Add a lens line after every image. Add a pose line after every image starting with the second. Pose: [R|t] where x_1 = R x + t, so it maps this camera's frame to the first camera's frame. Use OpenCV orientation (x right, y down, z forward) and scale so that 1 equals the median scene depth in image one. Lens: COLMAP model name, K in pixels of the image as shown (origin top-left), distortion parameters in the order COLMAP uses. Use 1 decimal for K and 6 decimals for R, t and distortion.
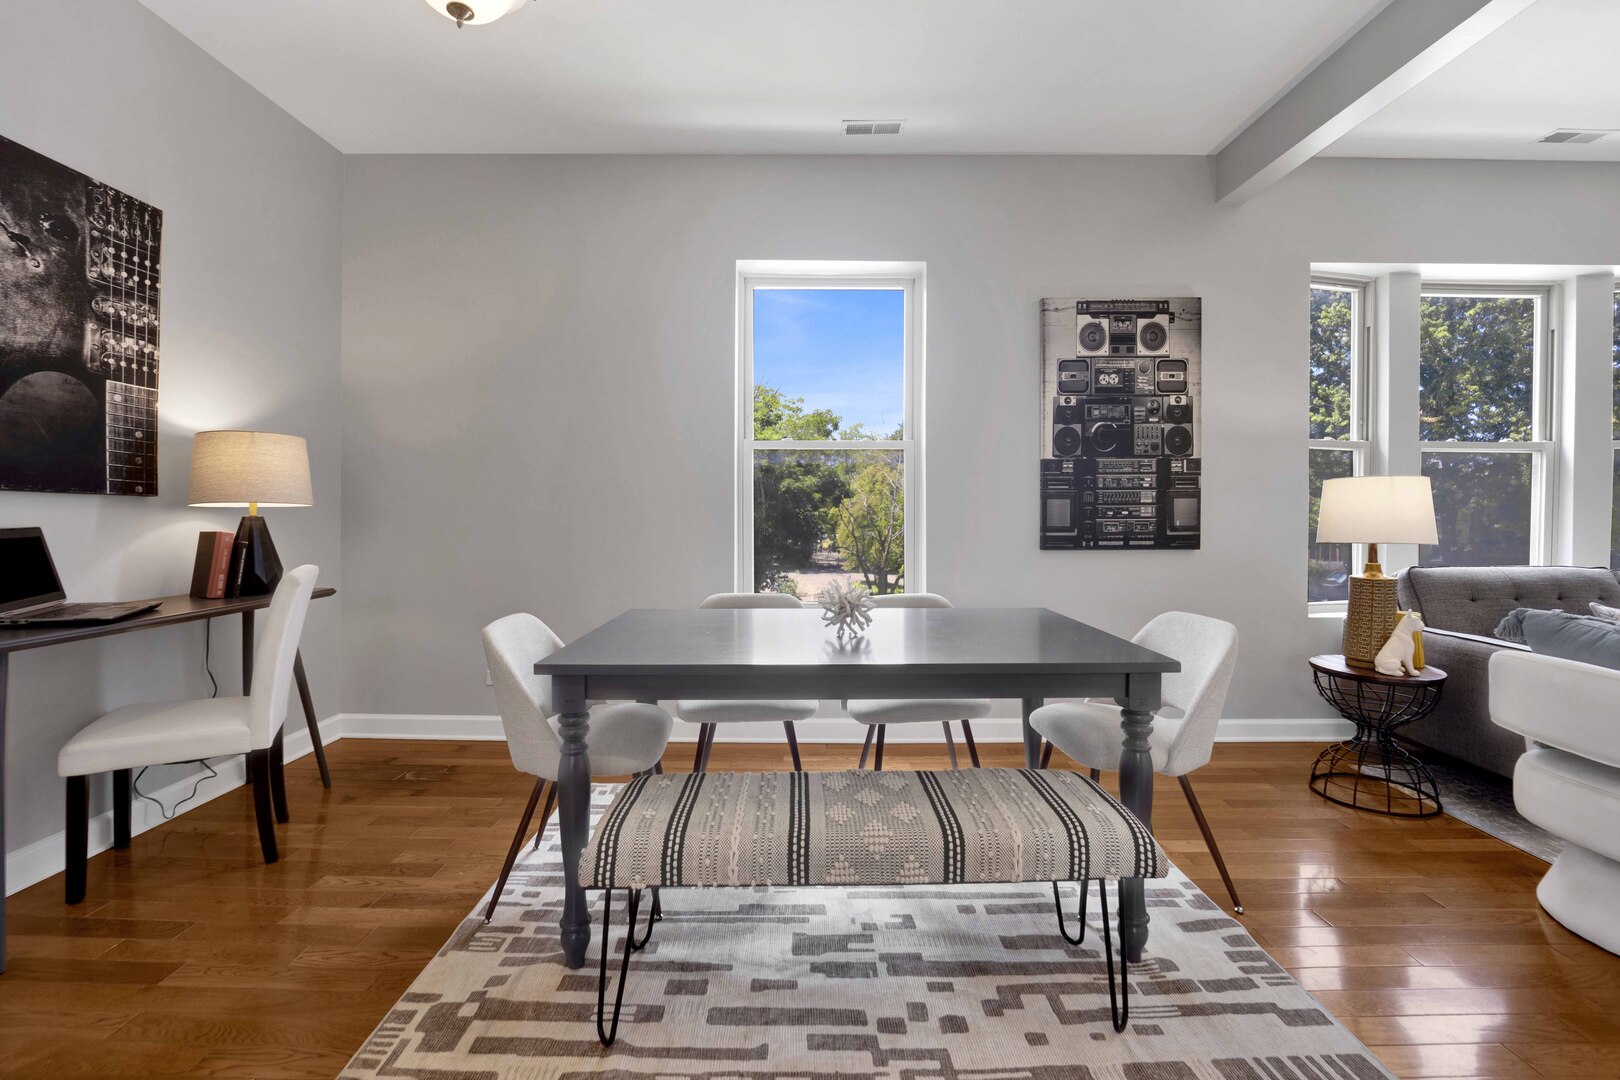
lens RADIAL K [[679.9, 0, 810.5], [0, 679.9, 520.8], [0, 0, 1]] dist [-0.027320, 0.003534]
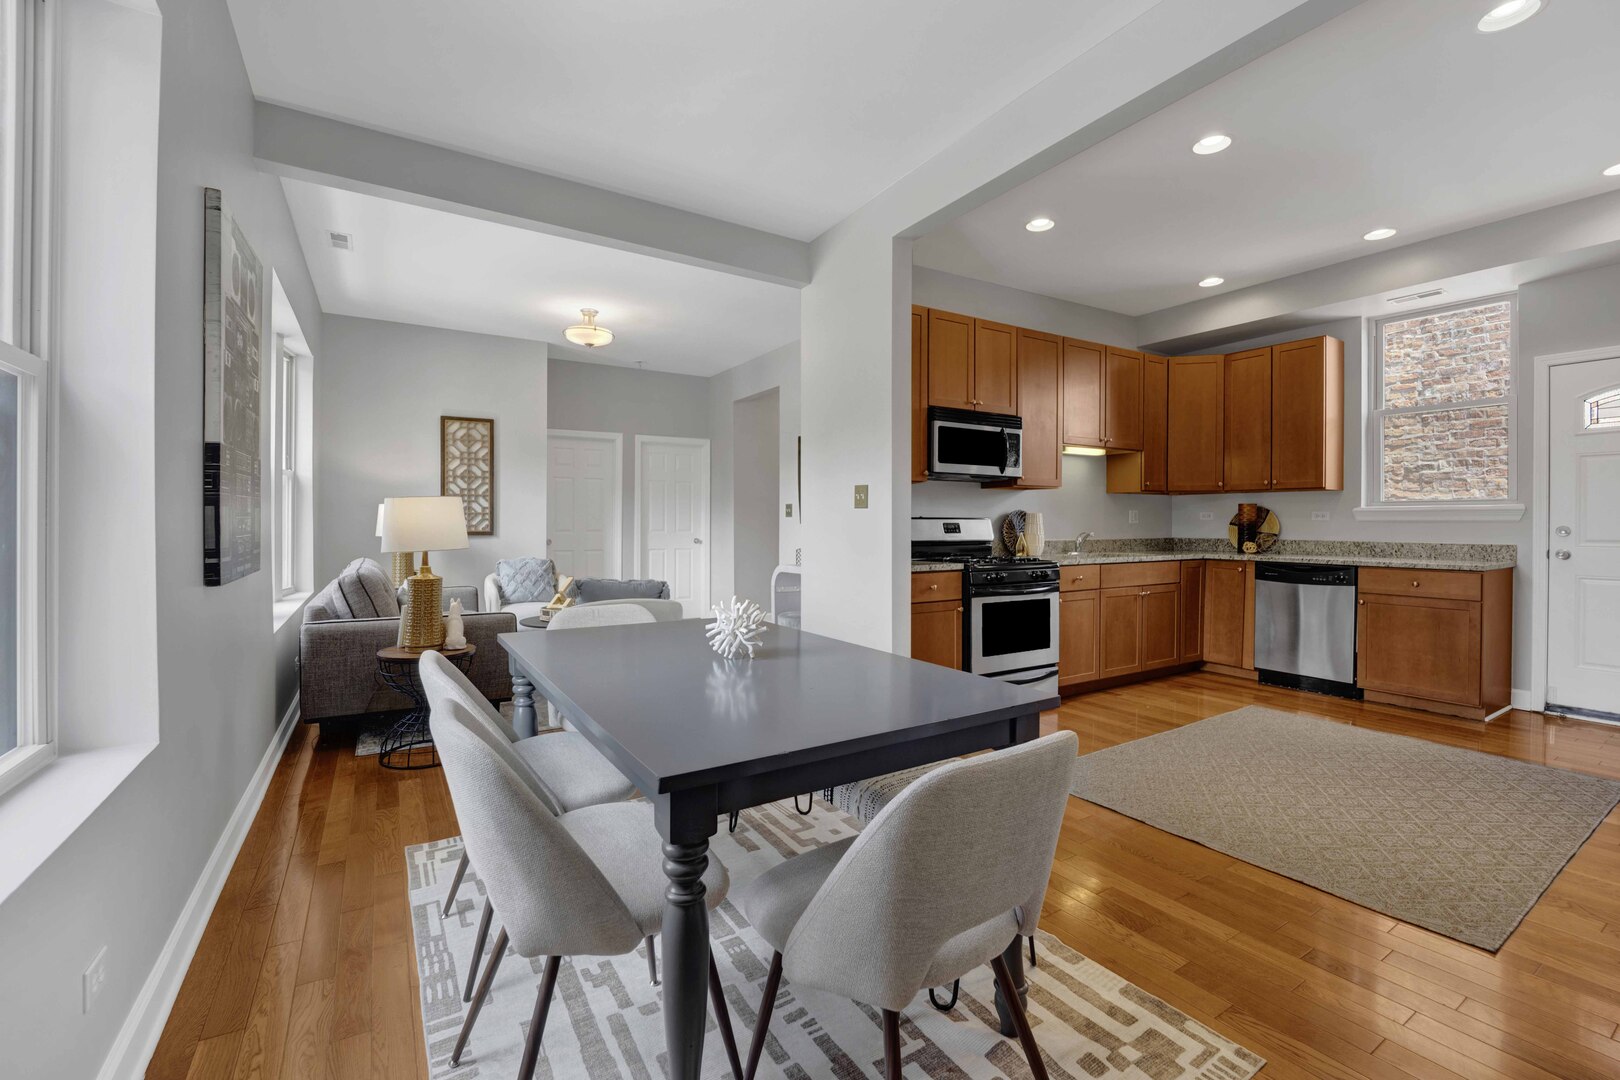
lens RADIAL K [[696.6, 0, 823.7], [0, 696.6, 532.2], [0, 0, 1]] dist [-0.027381, -0.000486]
pose [[-0.536326, -0.013714, 0.843899, -0.713375], [0.007295, 0.999755, 0.020883, -0.022913], [-0.843979, 0.017356, -0.536095, 1.229275]]
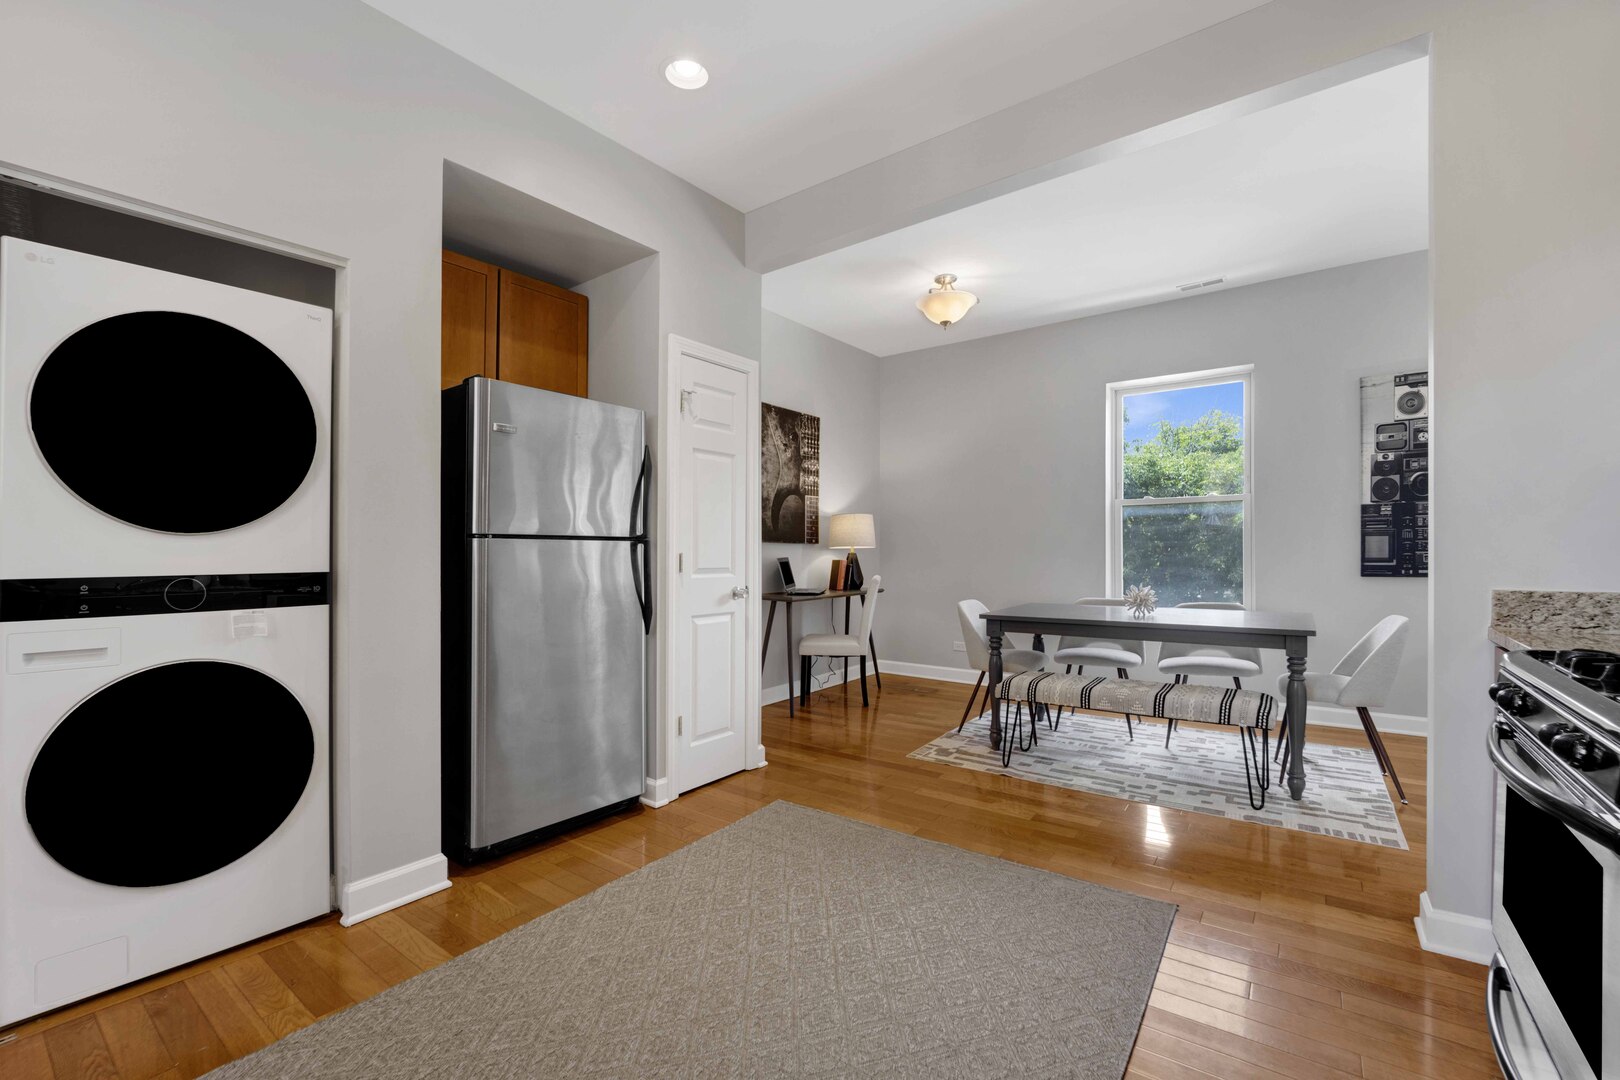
lens RADIAL K [[681.9, 0, 807.9], [0, 681.9, 551.7], [0, 0, 1]] dist [-0.021423, -0.000311]
pose [[0.801397, -0.005903, -0.598104, 0.376477], [0.001769, 0.999970, -0.007499, 0.006424], [0.598130, 0.004952, 0.801384, -0.888436]]
